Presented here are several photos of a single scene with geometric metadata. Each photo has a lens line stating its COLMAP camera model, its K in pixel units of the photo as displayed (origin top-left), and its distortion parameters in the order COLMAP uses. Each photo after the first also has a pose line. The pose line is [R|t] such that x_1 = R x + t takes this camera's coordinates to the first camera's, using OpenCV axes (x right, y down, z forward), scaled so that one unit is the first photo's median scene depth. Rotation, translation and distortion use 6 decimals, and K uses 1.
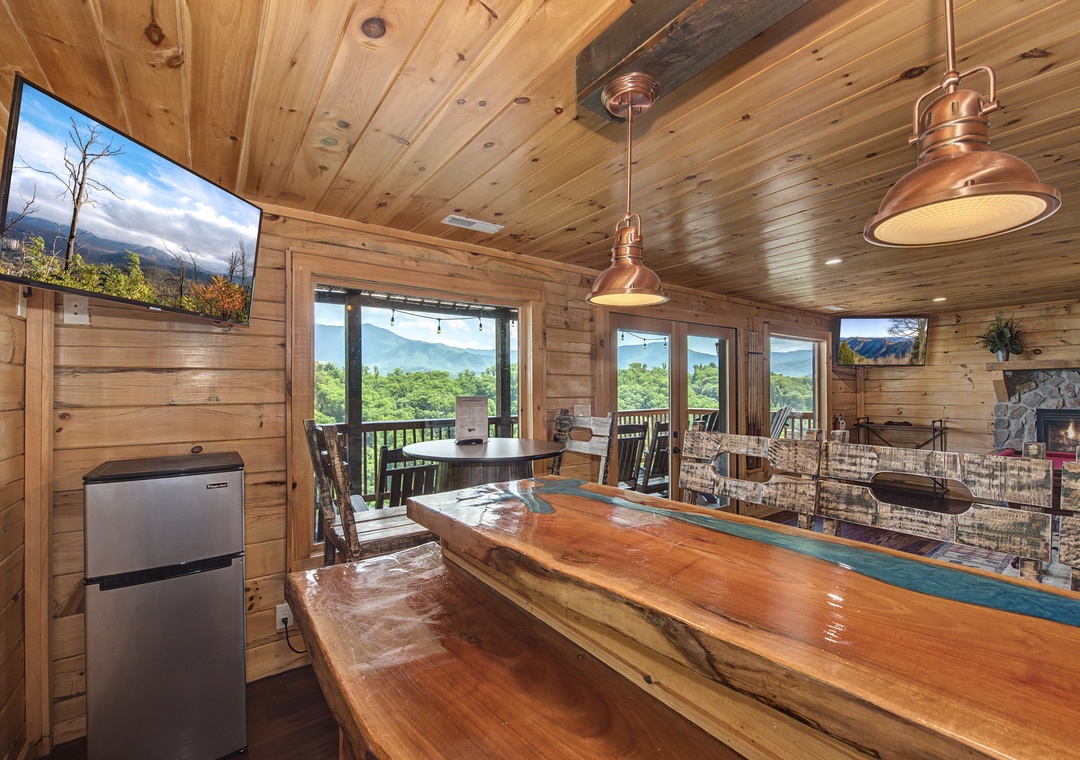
lens RADIAL K [[458.6, 0, 540.2], [0, 458.6, 381.1], [0, 0, 1]] dist [-0.018174, 0.001239]
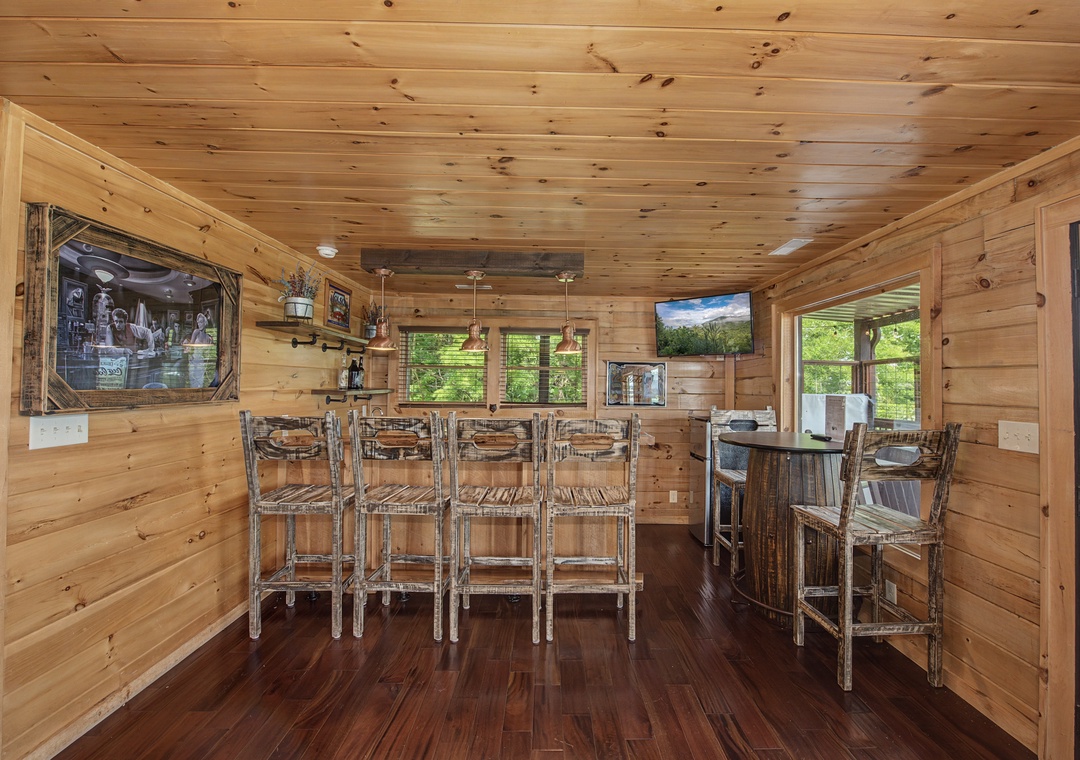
lens RADIAL K [[458.6, 0, 541.1], [0, 458.6, 383.0], [0, 0, 1]] dist [-0.018174, 0.001239]
pose [[-0.597763, -0.004206, -0.801661, 0.946076], [0.005502, 0.999941, -0.009348, 0.009276], [0.801654, -0.009999, -0.597705, 0.963877]]
